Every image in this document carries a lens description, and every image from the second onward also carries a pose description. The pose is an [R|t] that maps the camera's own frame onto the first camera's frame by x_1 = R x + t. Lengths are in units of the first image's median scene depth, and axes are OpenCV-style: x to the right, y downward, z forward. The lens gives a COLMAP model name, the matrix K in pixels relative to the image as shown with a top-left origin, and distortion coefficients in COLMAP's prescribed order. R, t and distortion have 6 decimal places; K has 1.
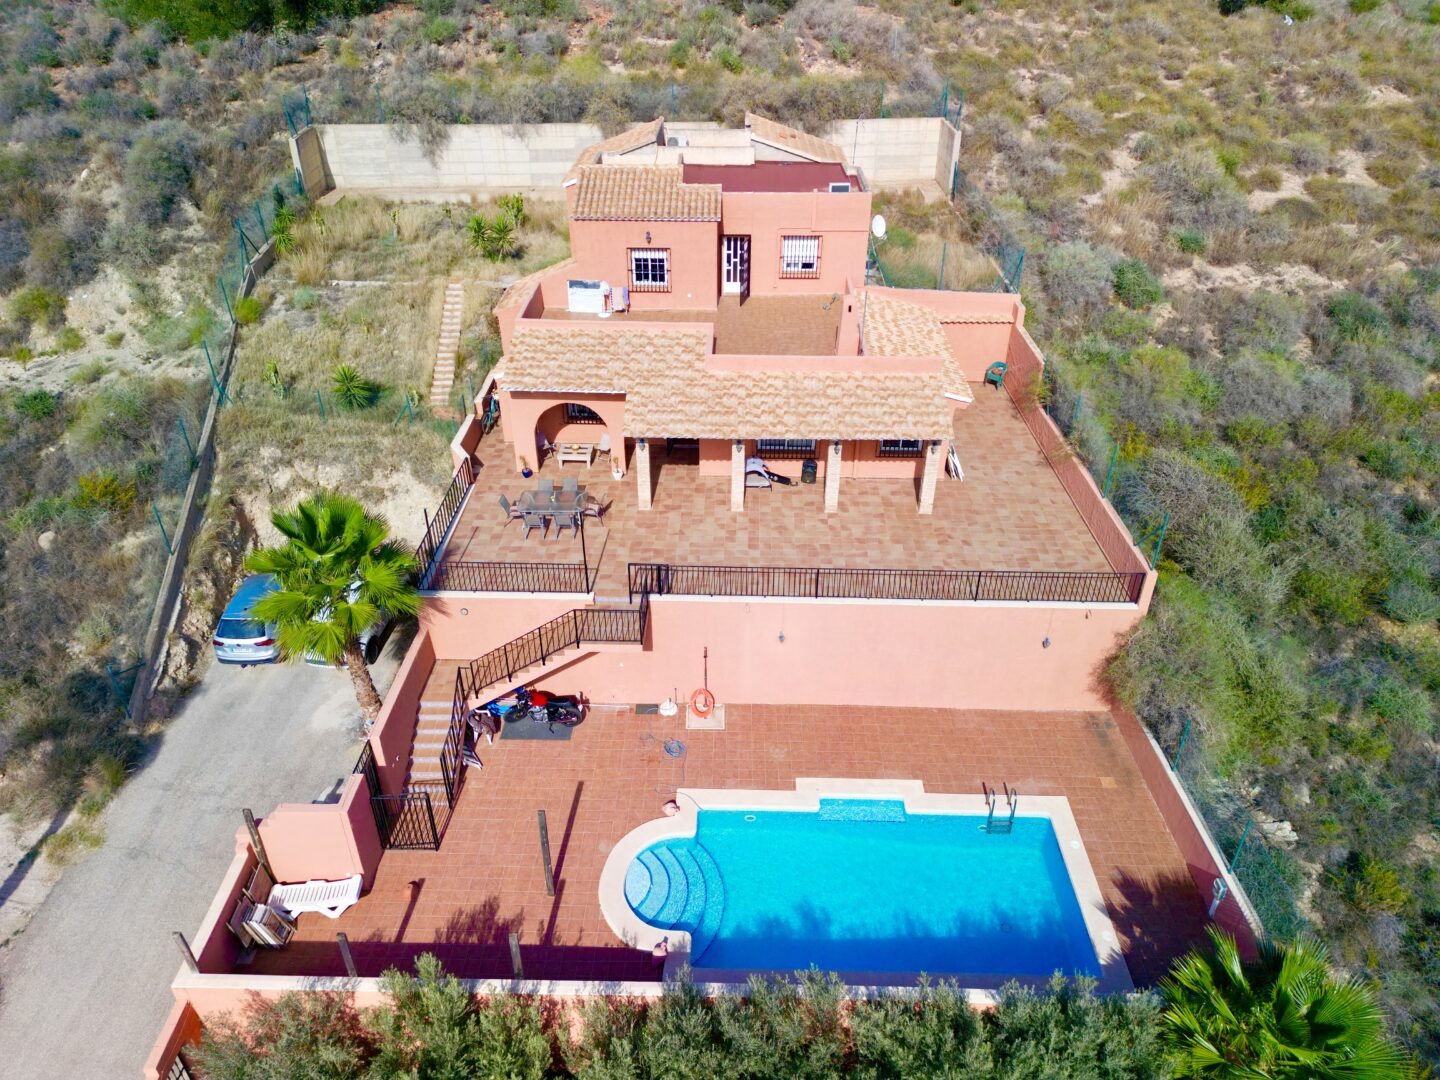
lens RADIAL K [[1005.1, 0, 720.1], [0, 1005.1, 541.2], [0, 0, 1]] dist [0.087318, -0.082776]
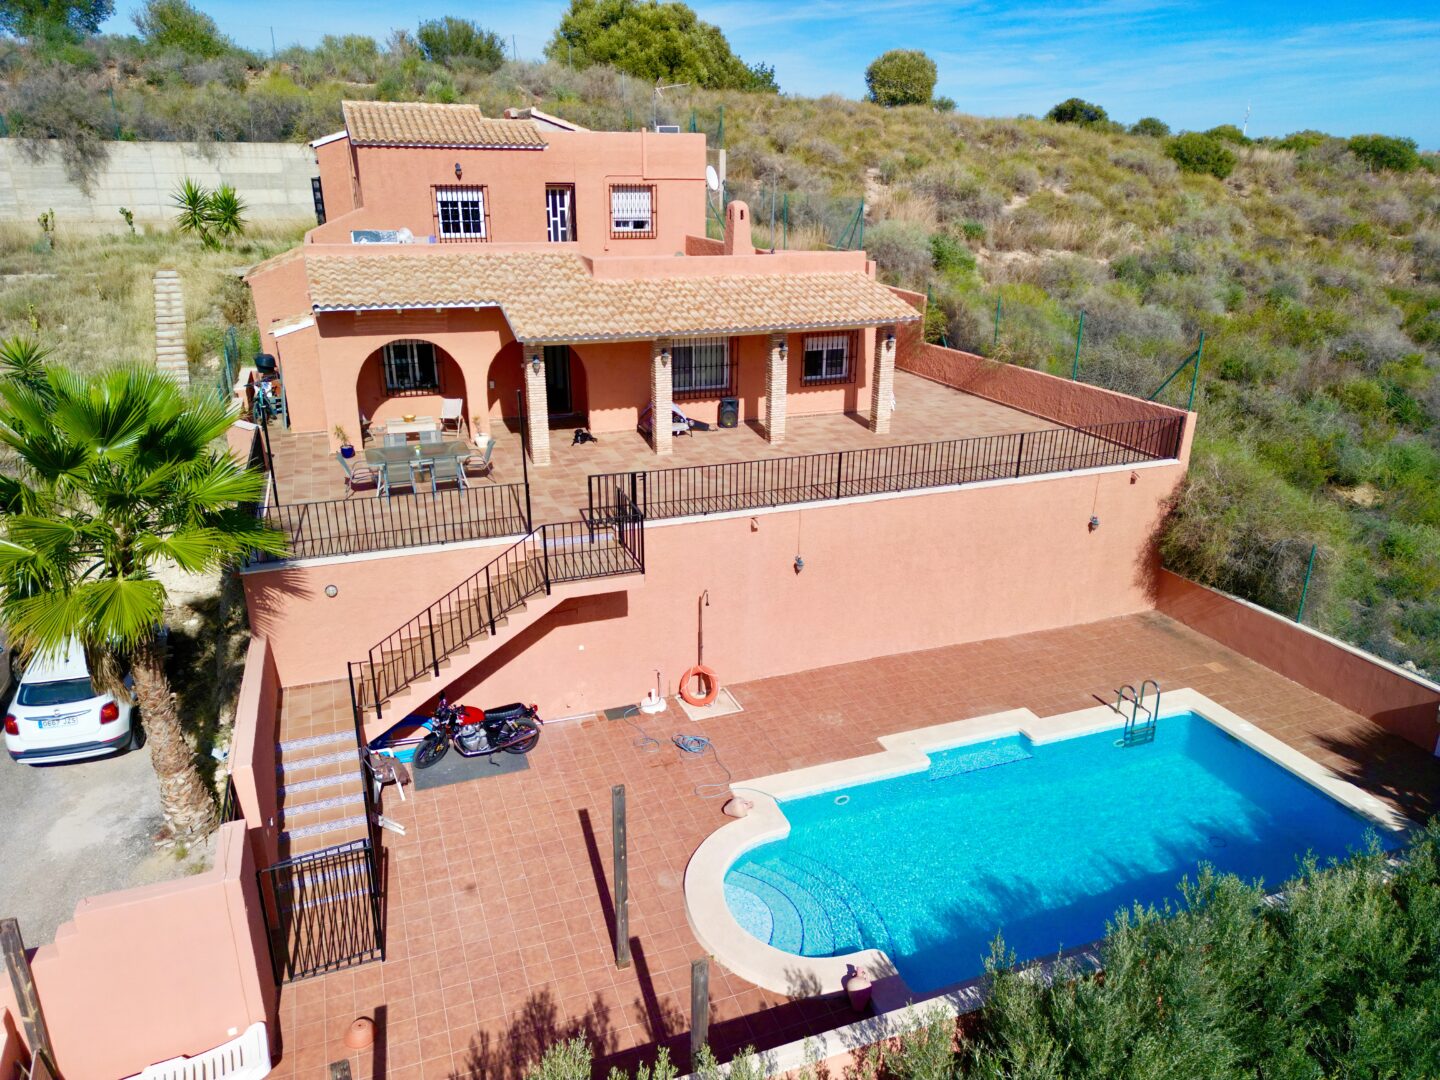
lens RADIAL K [[1005.1, 0, 720.1], [0, 1005.1, 541.2], [0, 0, 1]] dist [0.087318, -0.082776]
pose [[0.927553, -0.128082, 0.351057, -0.195983], [0.199517, 0.964065, -0.175420, 0.156555], [-0.315973, 0.232753, 0.919775, 0.273109]]
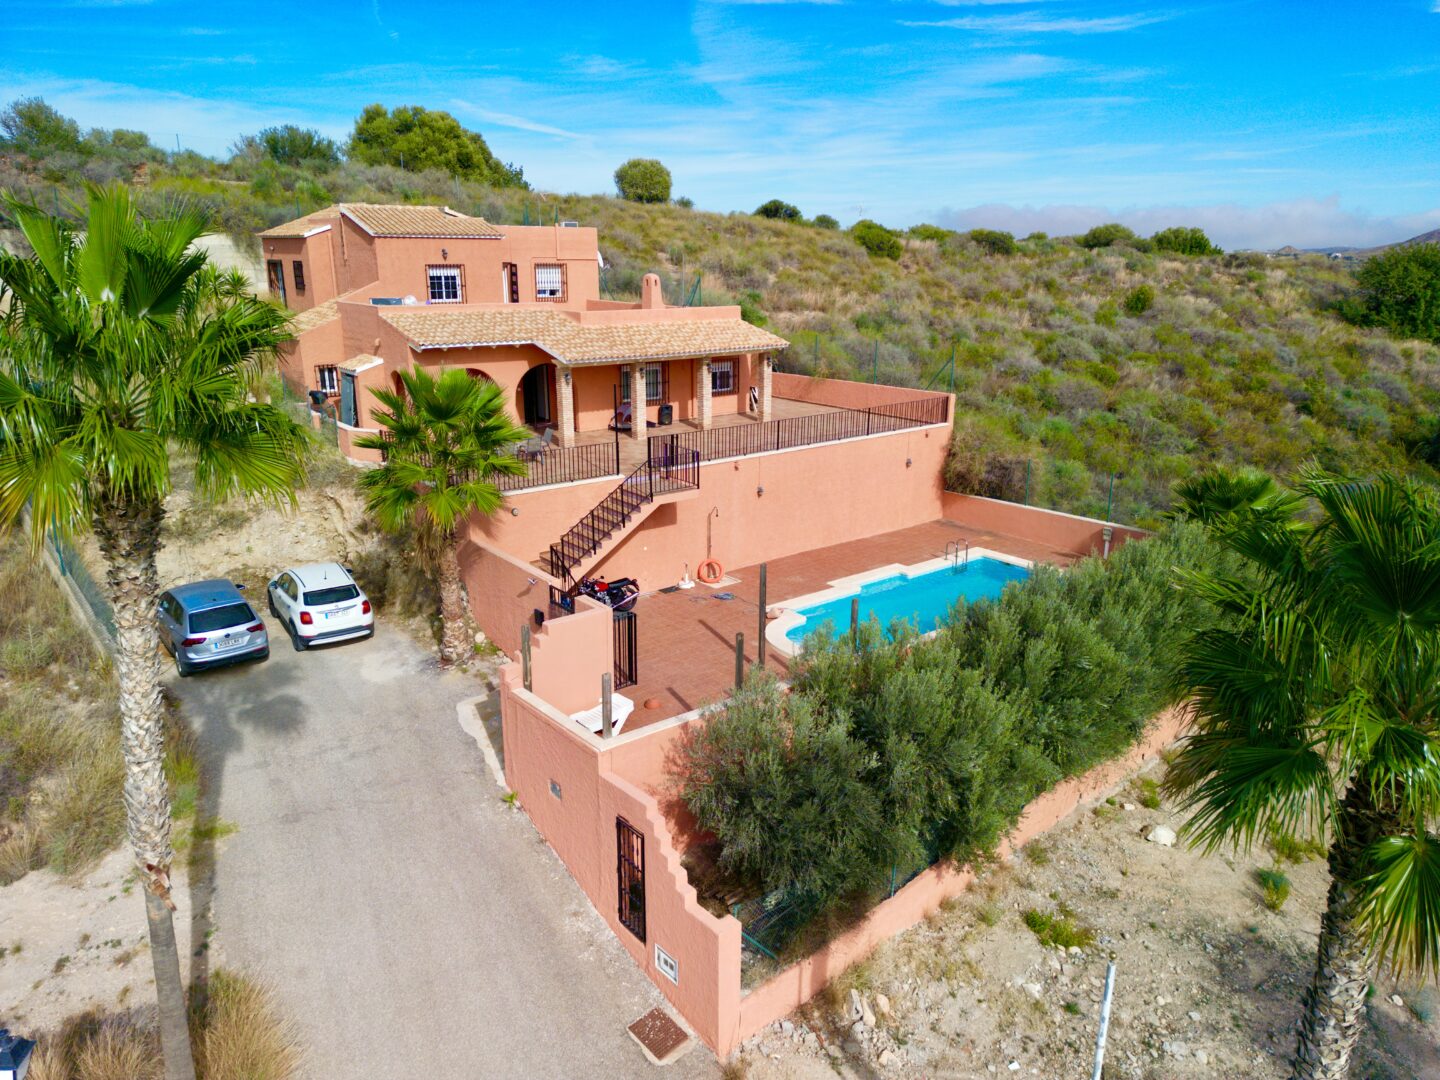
lens RADIAL K [[1005.1, 0, 720.1], [0, 1005.1, 541.2], [0, 0, 1]] dist [0.087318, -0.082776]
pose [[0.765300, -0.179180, 0.618232, -0.567083], [0.347939, 0.923215, -0.163137, 0.259391], [-0.541530, 0.339955, 0.768880, 0.113006]]
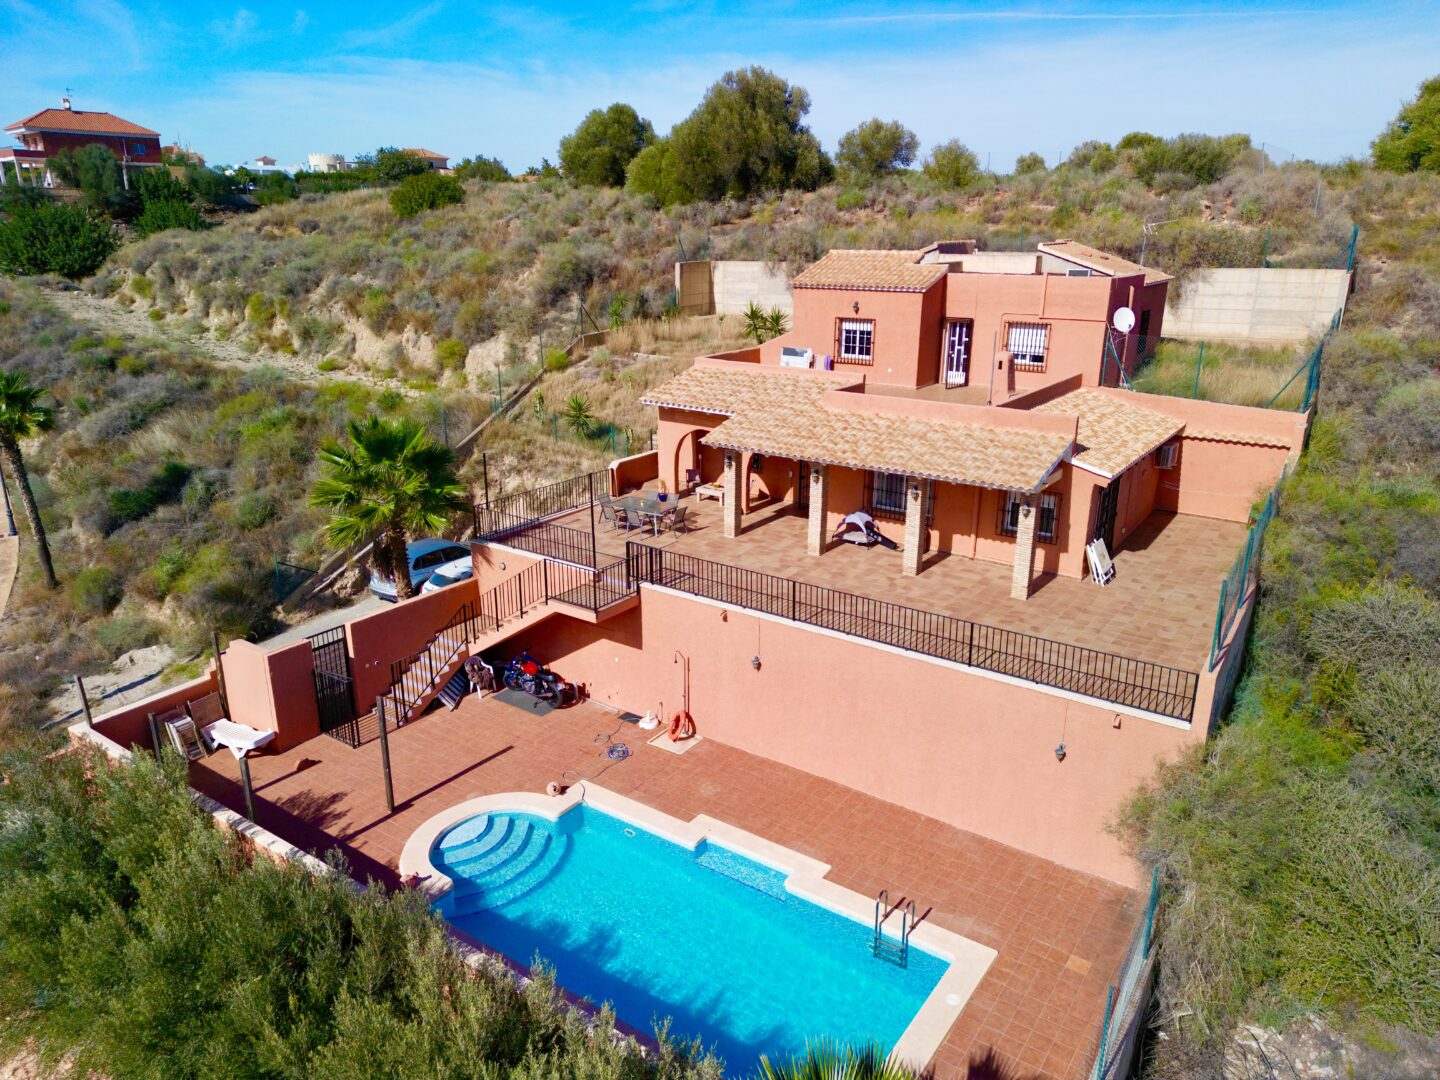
lens RADIAL K [[1005.5, 0, 720.0], [0, 1005.5, 540.0], [0, 0, 1]] dist [0.098033, -0.106994]
pose [[0.829953, 0.168299, -0.531840, 0.381367], [-0.302134, 0.937073, -0.174955, 0.125880], [0.468928, 0.305892, 0.828575, 0.187134]]
